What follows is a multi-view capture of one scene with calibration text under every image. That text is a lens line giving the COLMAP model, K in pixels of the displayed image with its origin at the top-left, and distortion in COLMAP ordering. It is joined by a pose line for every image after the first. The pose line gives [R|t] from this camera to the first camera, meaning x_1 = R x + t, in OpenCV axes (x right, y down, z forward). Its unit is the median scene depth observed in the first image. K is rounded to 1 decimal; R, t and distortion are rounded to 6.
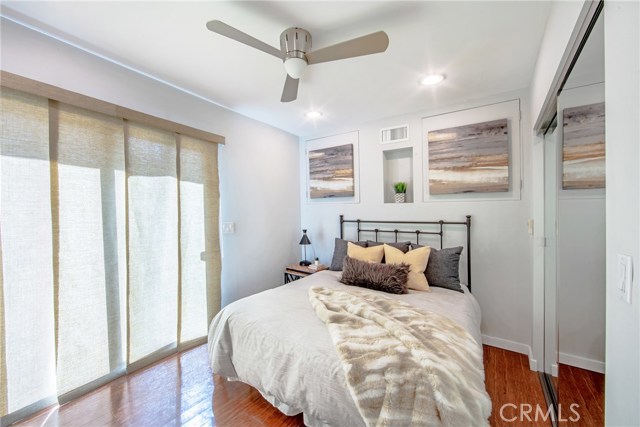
lens RADIAL K [[259.2, 0, 318.3], [0, 259.2, 223.7], [0, 0, 1]] dist [-0.000294, -0.000019]
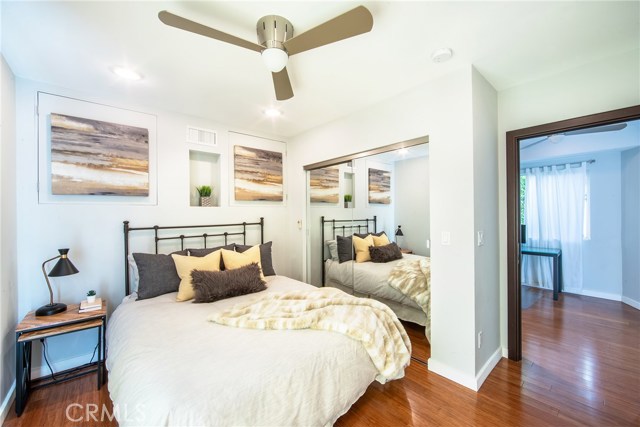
lens RADIAL K [[252.2, 0, 320.0], [0, 252.2, 213.5], [0, 0, 1]] dist [-0.000247, -0.000109]
pose [[0.240139, -0.003712, 0.970731, -0.510838], [0.056173, 0.998370, -0.010079, -0.018987], [-0.969112, 0.056949, 0.239956, 0.347310]]
